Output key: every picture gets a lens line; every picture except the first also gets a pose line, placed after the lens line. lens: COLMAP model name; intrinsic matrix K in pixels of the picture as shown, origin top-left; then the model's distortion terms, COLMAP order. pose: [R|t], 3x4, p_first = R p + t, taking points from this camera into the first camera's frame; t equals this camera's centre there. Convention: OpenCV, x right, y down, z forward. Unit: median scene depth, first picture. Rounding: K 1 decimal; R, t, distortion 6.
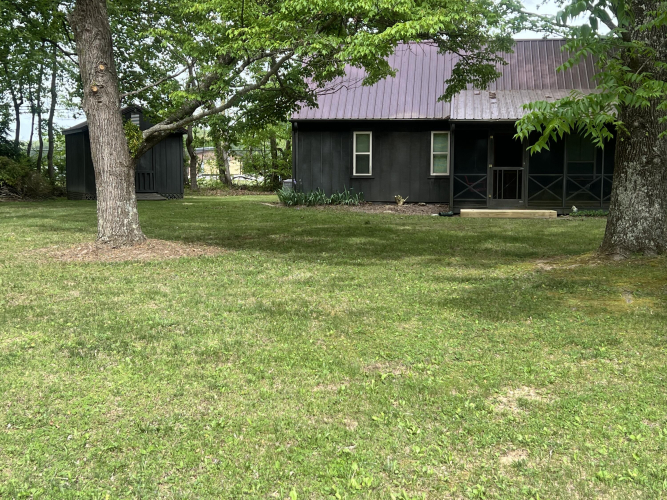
lens RADIAL K [[938.1, 0, 335.1], [0, 938.1, 252.2], [0, 0, 1]] dist [0.219628, -0.671394]
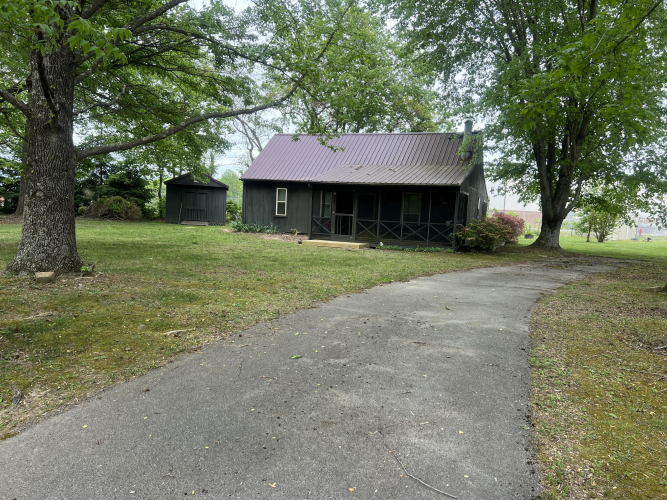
lens RADIAL K [[509.5, 0, 333.5], [0, 509.5, 250.0], [0, 0, 1]] dist [0.119820, -0.184607]
pose [[0.964935, 0.066144, -0.254020, 0.518970], [-0.071645, 0.997352, -0.012457, -0.028478], [0.252523, 0.030220, 0.967119, 0.287581]]
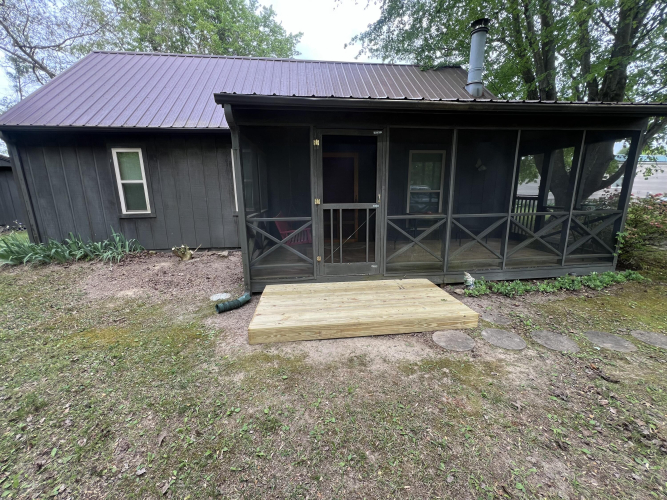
lens RADIAL K [[267.3, 0, 332.2], [0, 267.3, 249.2], [0, 0, 1]] dist [-0.000585, 0.000665]
pose [[0.972087, -0.063035, 0.225996, 0.190105], [0.035081, 0.991455, 0.125643, -0.115109], [-0.231984, -0.114208, 0.965992, 1.178862]]
